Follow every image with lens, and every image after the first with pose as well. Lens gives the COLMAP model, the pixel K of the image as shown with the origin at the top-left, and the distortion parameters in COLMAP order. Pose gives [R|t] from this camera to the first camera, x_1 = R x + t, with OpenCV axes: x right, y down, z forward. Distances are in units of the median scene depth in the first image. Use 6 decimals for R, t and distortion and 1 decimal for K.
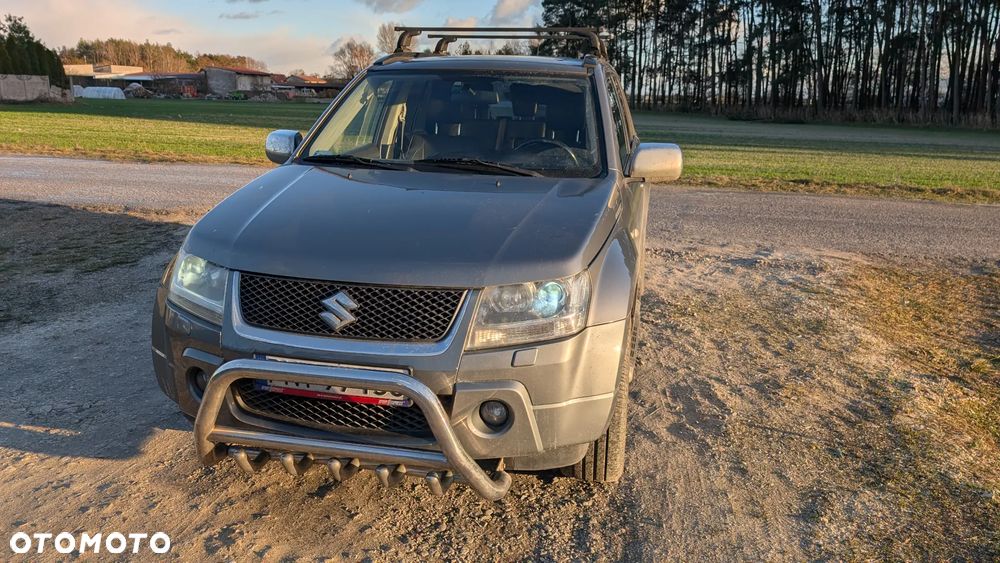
lens RADIAL K [[804.7, 0, 494.9], [0, 804.7, 268.2], [0, 0, 1]] dist [0.005964, 0.002998]
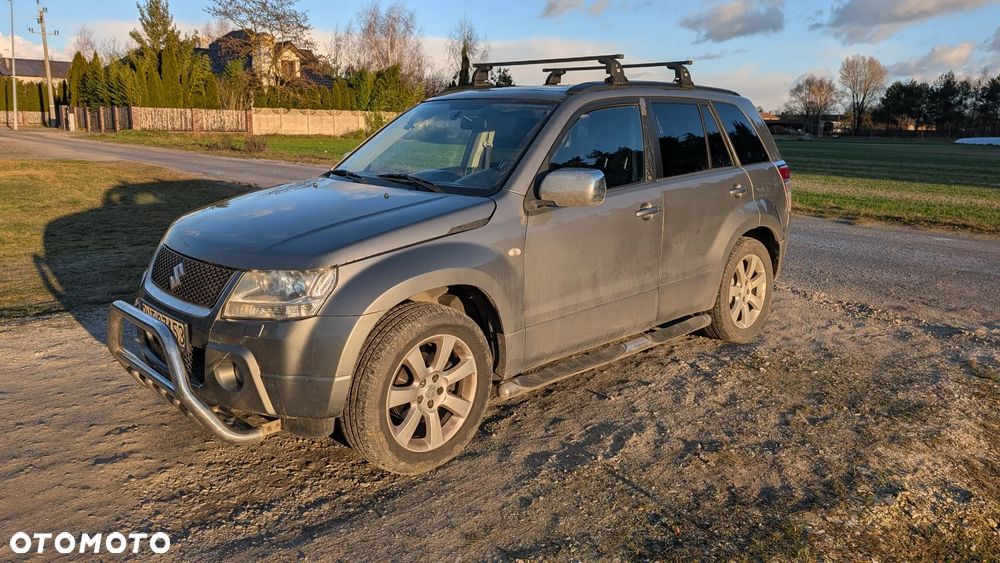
lens RADIAL K [[803.4, 0, 509.0], [0, 803.4, 270.5], [0, 0, 1]] dist [0.010413, -0.007574]
pose [[0.805224, 0.100830, -0.584335, 0.766795], [-0.126475, 0.991965, -0.003116, -0.017621], [0.579325, 0.076412, 0.811507, 0.171946]]
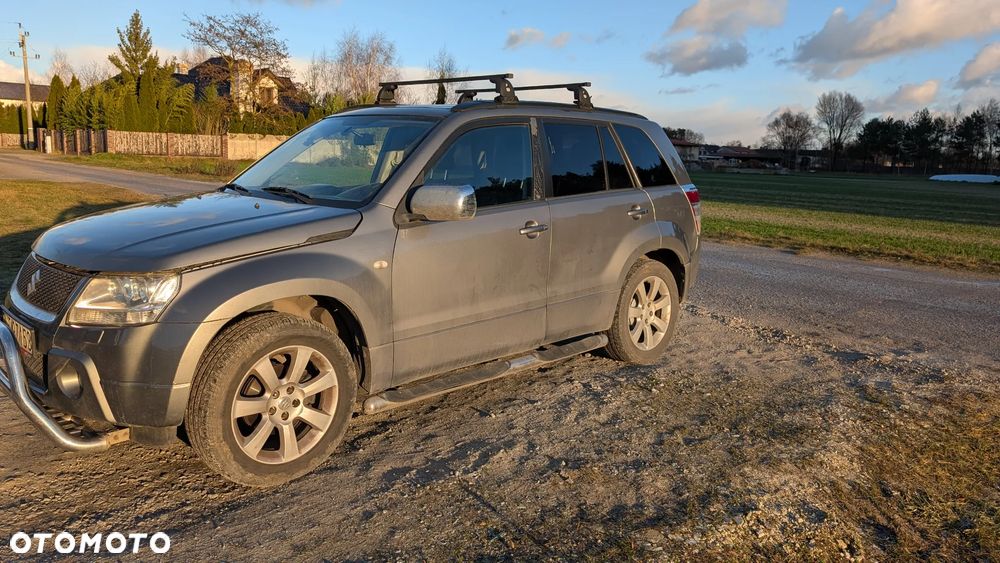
lens RADIAL K [[803.4, 0, 509.0], [0, 803.4, 270.5], [0, 0, 1]] dist [0.010413, -0.007574]
pose [[0.804543, 0.089690, -0.587083, 0.905918], [-0.141702, 0.988970, -0.043103, -0.016889], [0.576742, 0.117869, 0.808379, 0.273892]]
